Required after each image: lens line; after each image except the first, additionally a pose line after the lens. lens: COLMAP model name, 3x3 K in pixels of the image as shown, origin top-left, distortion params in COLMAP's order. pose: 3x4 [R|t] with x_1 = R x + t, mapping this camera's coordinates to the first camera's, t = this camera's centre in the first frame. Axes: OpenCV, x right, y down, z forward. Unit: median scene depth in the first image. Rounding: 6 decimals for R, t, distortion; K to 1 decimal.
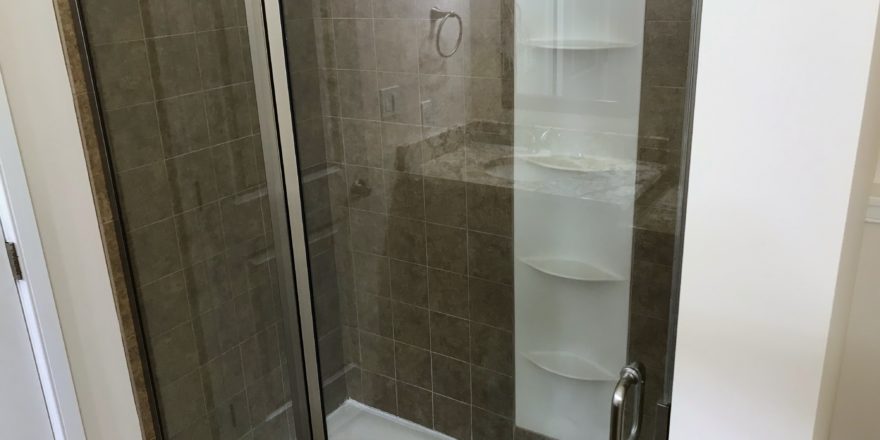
lens RADIAL K [[722.3, 0, 440.0], [0, 722.3, 220.0], [0, 0, 1]] dist [0.011437, 0.001078]
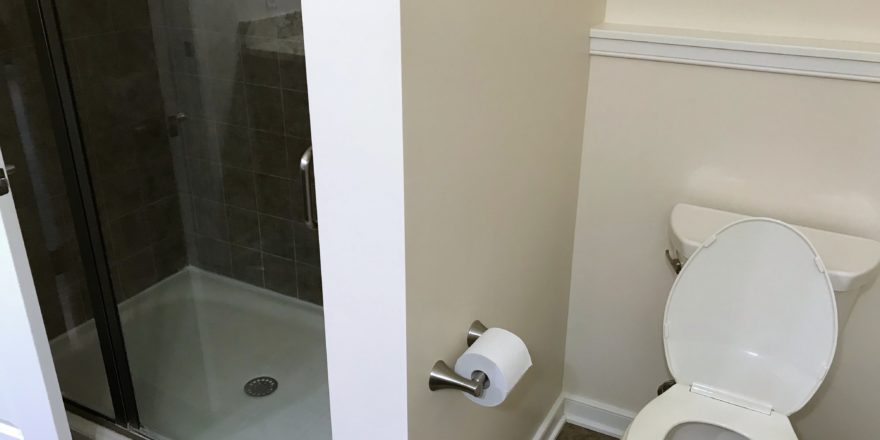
lens RADIAL K [[722.3, 0, 440.0], [0, 722.3, 220.0], [0, 0, 1]] dist [0.011437, 0.001078]
pose [[0.995239, 0.004804, 0.097346, 0.137476], [-0.013001, 0.996402, 0.083746, 0.094196], [-0.096594, -0.084613, 0.991721, -0.064252]]
